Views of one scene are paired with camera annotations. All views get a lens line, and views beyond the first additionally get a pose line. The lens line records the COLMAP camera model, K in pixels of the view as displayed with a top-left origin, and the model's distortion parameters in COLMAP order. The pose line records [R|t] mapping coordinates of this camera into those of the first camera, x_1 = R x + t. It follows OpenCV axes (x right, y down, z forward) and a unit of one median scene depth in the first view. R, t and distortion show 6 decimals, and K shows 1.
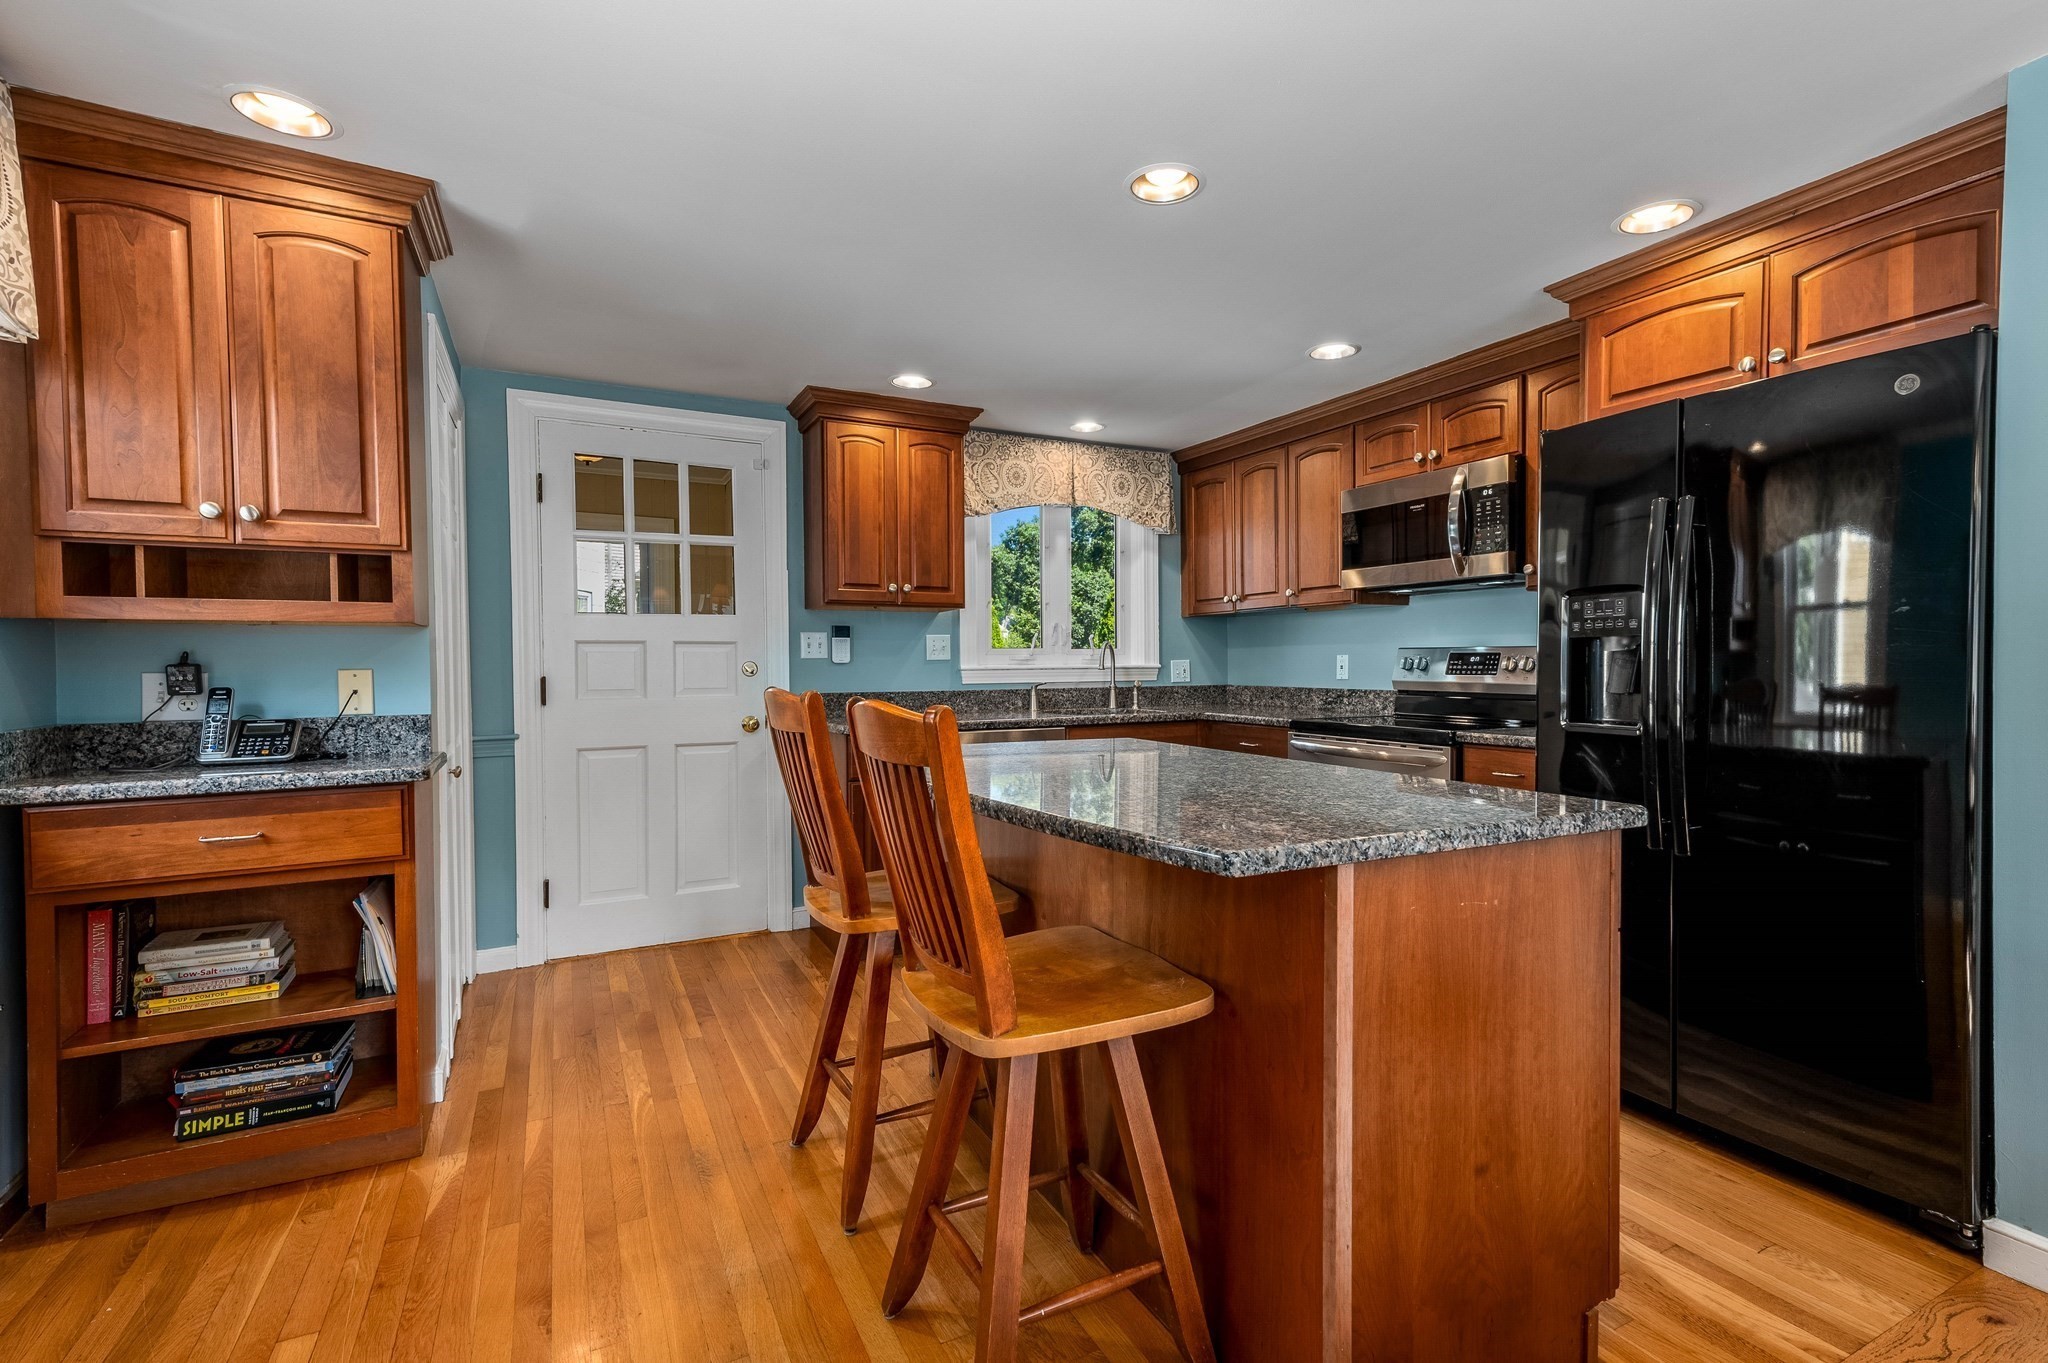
lens RADIAL K [[940.6, 0, 1064.1], [0, 940.6, 682.0], [0, 0, 1]] dist [0.000850, 0.000035]
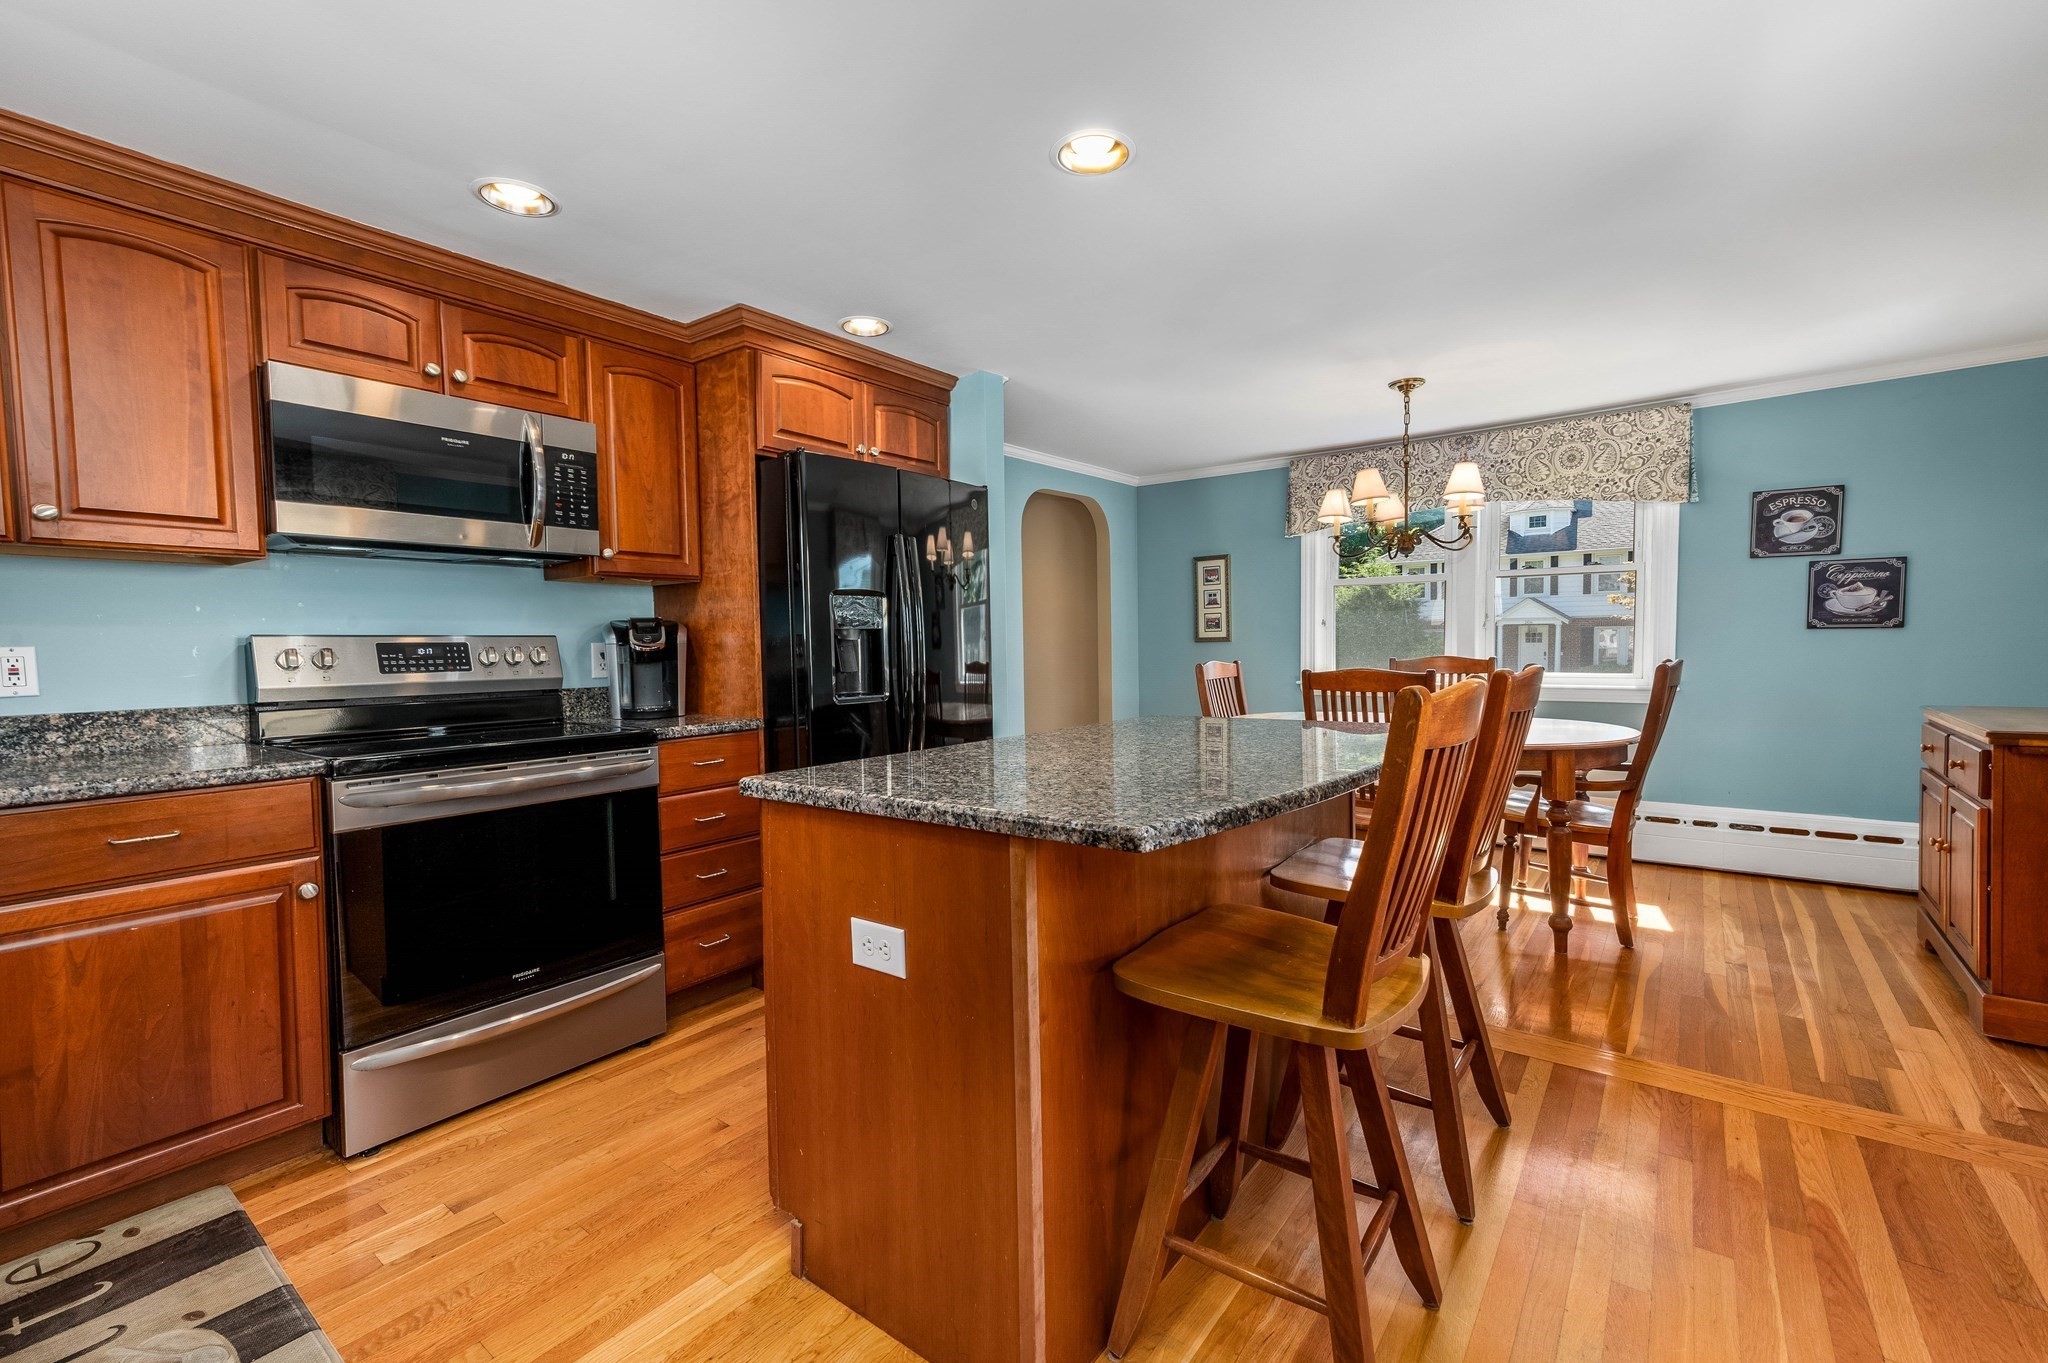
lens RADIAL K [[855.3, 0, 1024.0], [0, 855.3, 681.5], [0, 0, 1]] dist [0.006803, 0.000958]
pose [[-0.403753, -0.032261, 0.914299, -0.356302], [0.035840, 0.998053, 0.051043, -0.016092], [-0.914166, 0.053377, -0.401811, 0.750262]]
